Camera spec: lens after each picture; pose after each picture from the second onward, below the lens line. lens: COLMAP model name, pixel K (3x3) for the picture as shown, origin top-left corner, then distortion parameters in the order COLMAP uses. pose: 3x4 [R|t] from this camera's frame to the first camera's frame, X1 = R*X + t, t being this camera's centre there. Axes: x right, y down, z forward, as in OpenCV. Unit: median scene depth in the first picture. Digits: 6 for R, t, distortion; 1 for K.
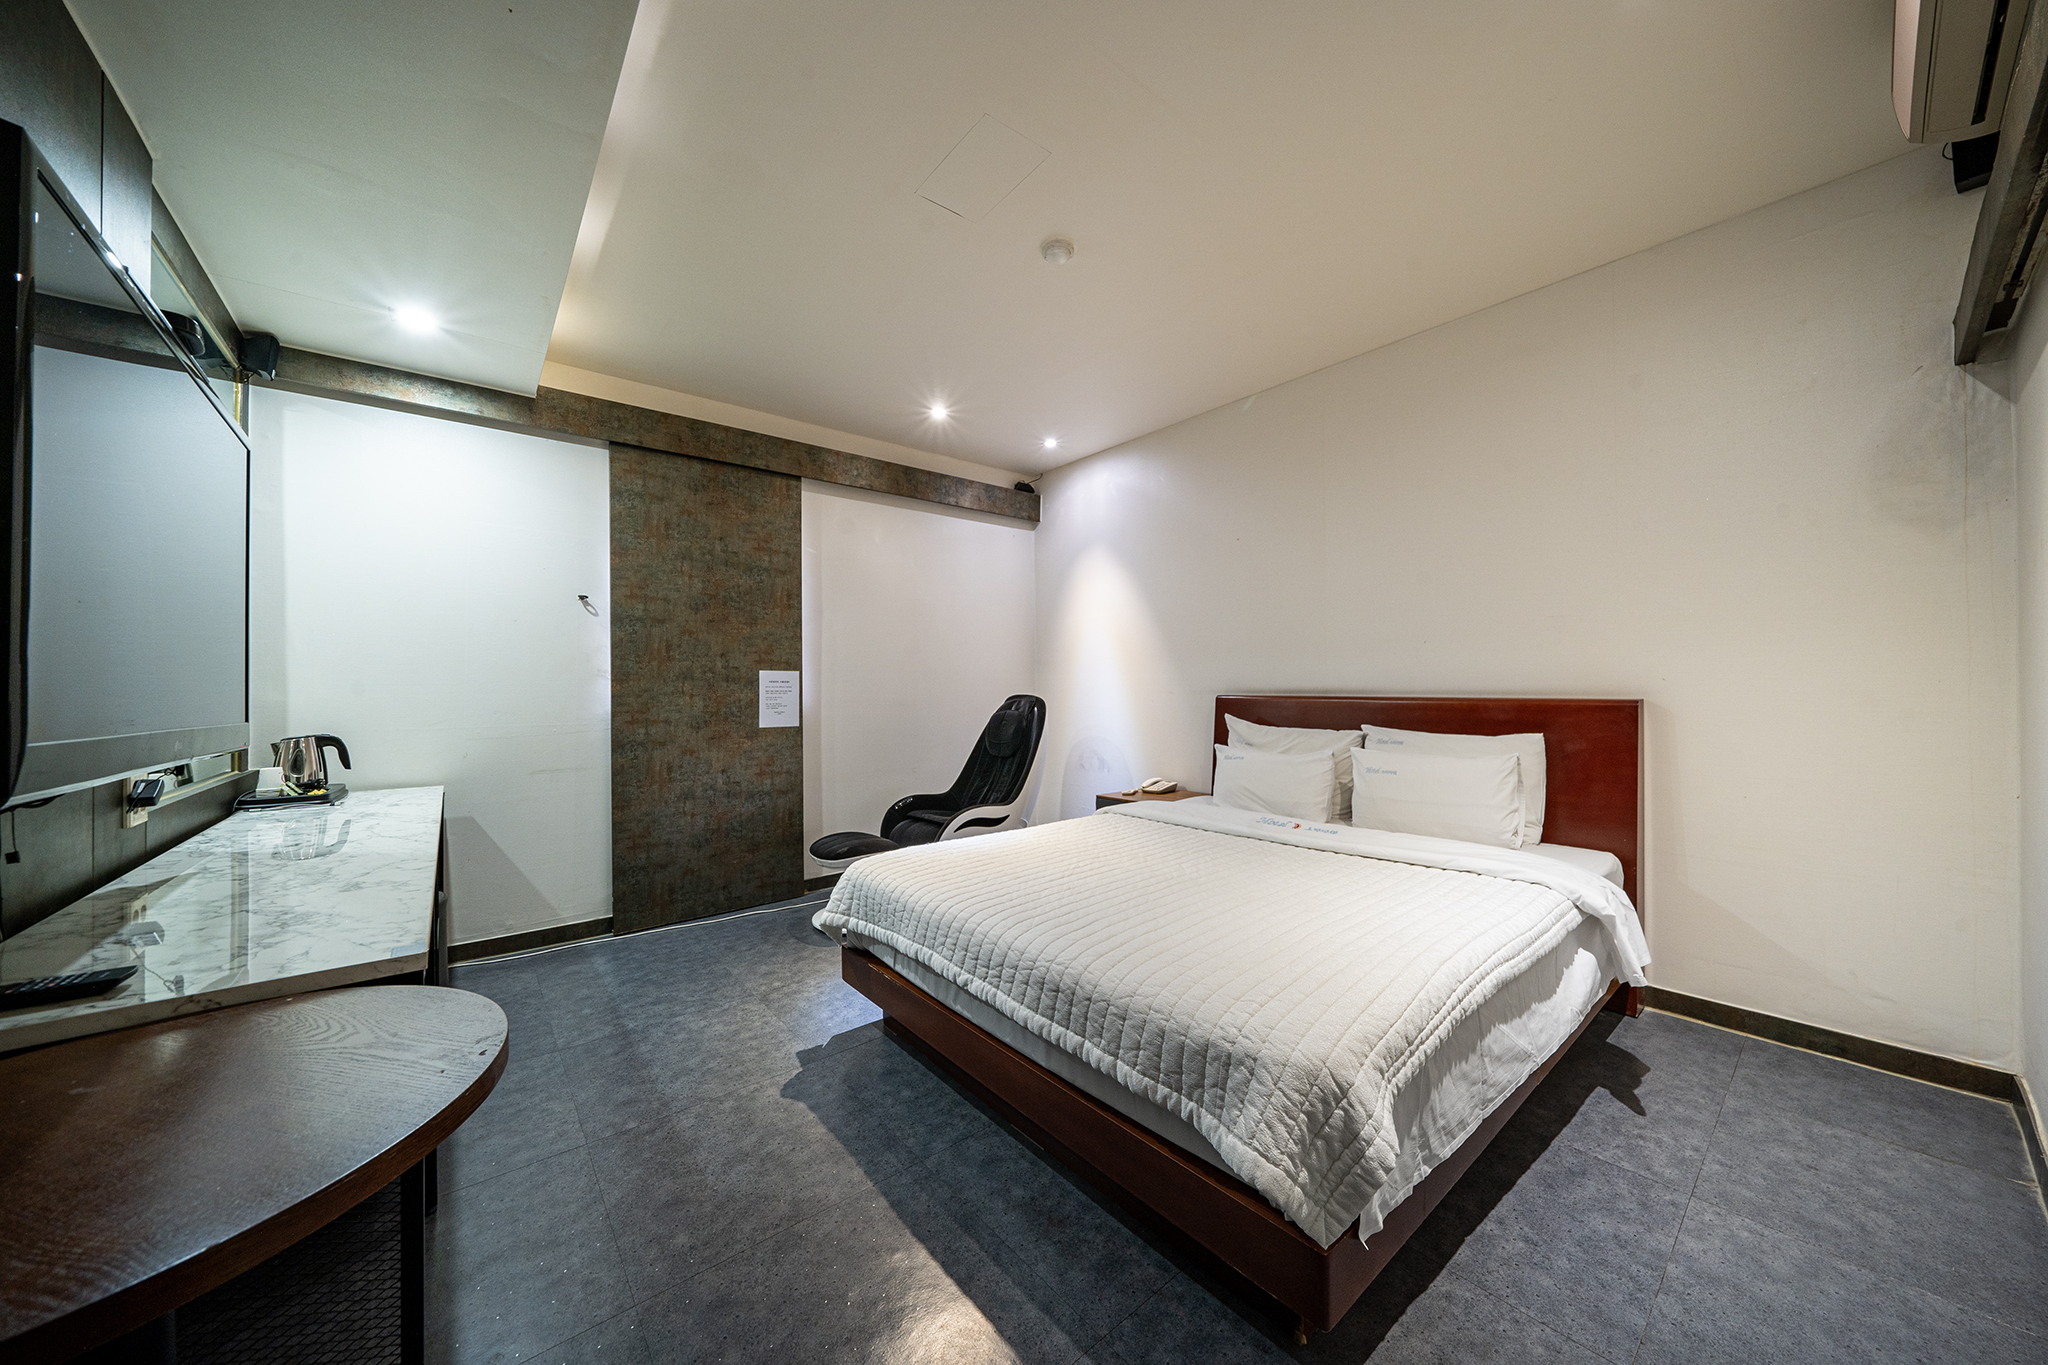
lens RADIAL K [[685.2, 0, 1024.0], [0, 685.2, 682.5], [0, 0, 1]] dist [0.000261, 0.000029]
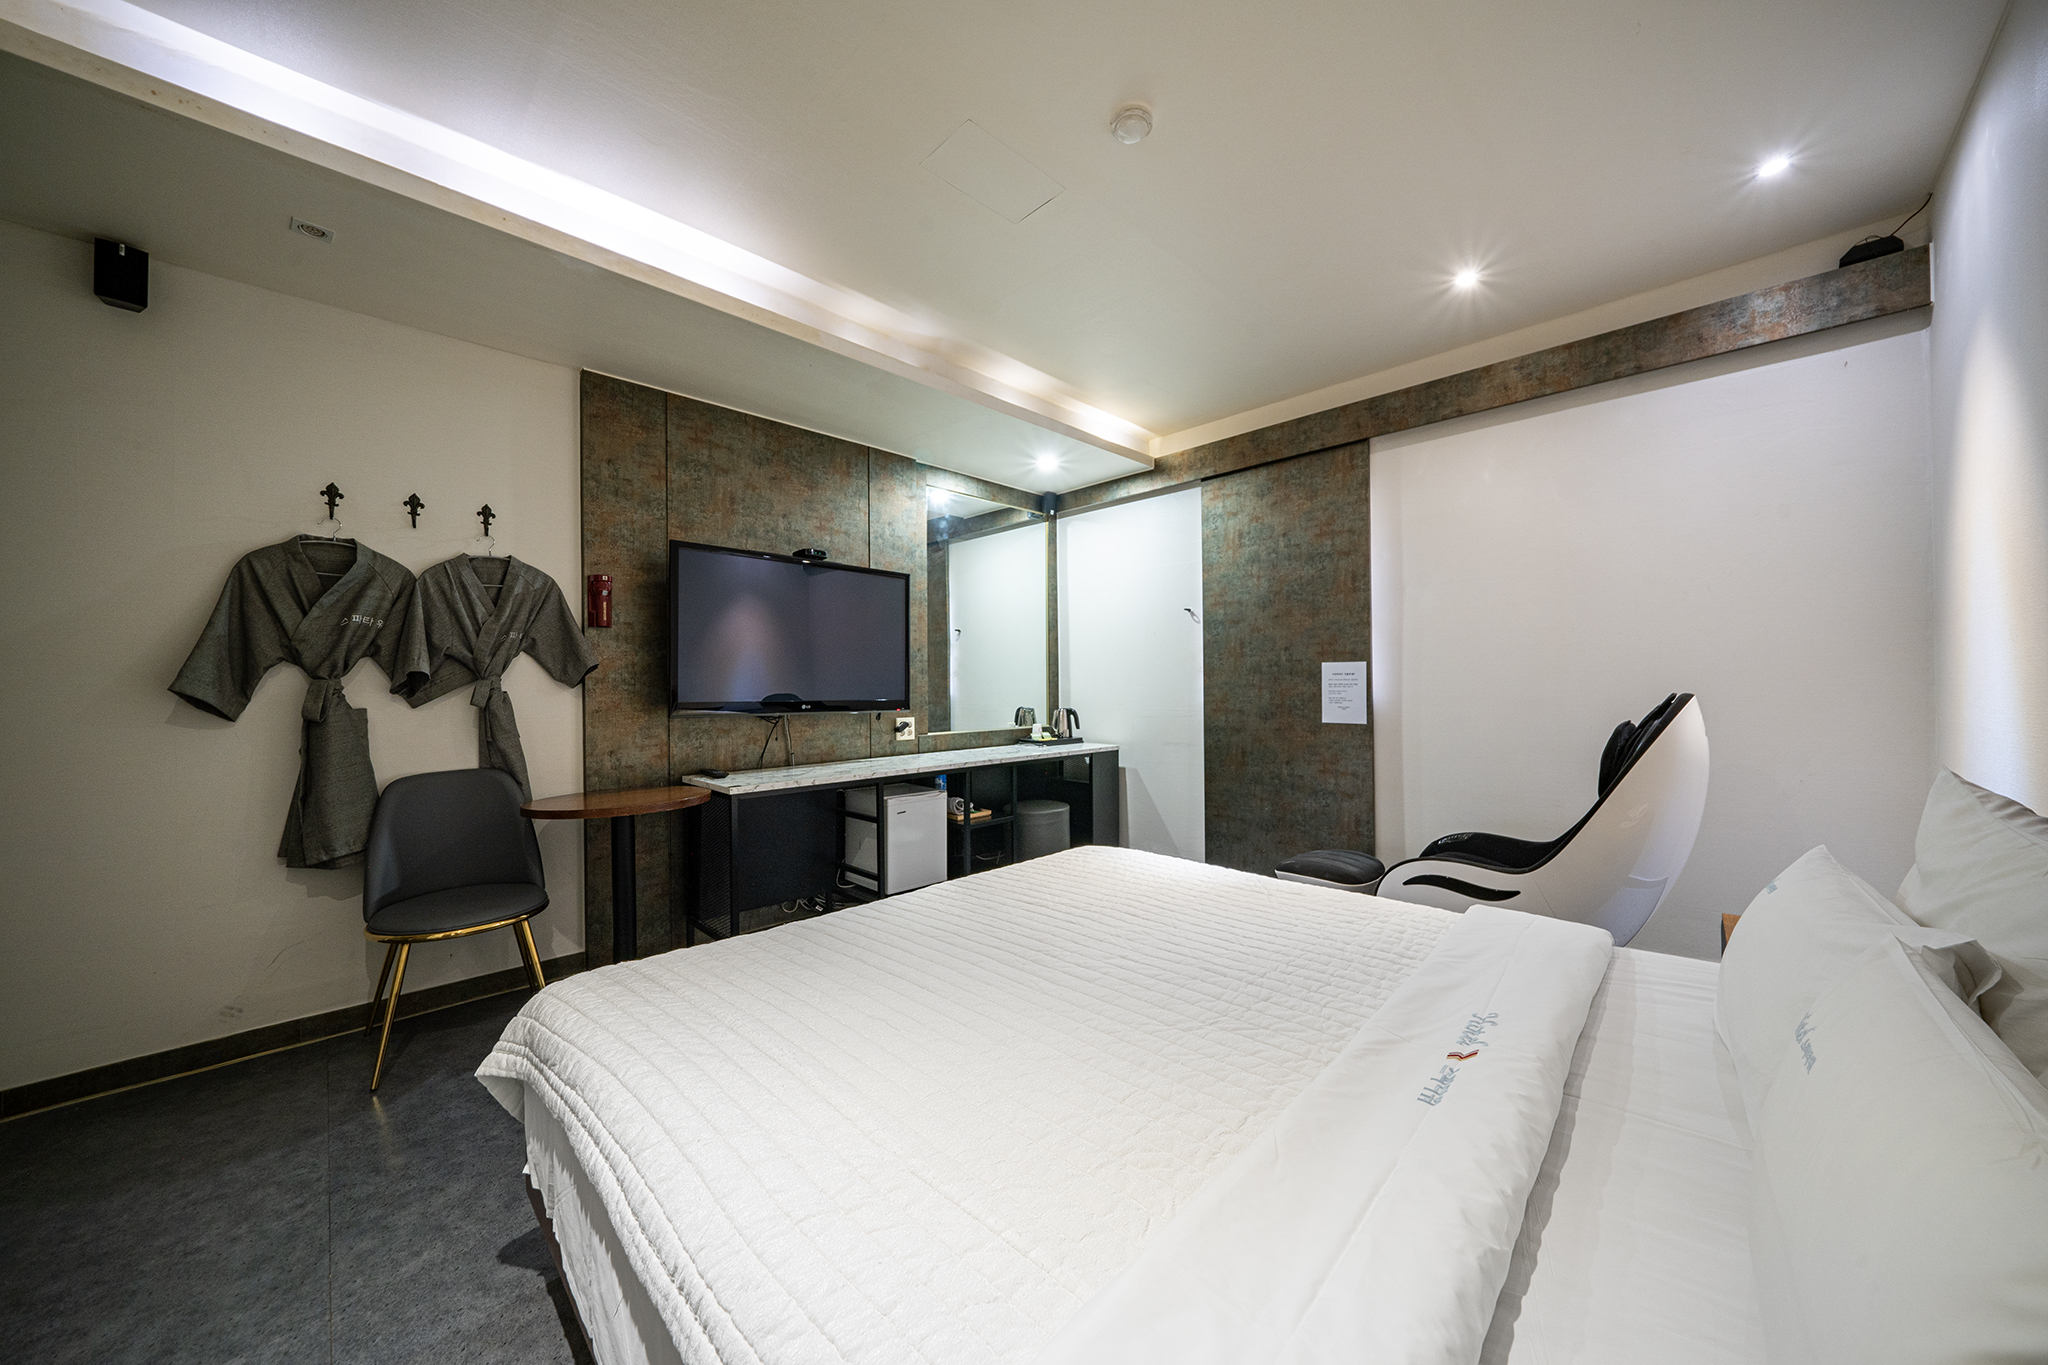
lens RADIAL K [[708.1, 0, 1015.6], [0, 708.1, 672.9], [0, 0, 1]] dist [-0.018787, 0.000057]
pose [[0.096643, -0.000075, -0.995319, 0.550667], [0.027407, 0.999621, 0.002586, -0.017648], [0.994942, -0.027529, 0.096608, 0.485059]]
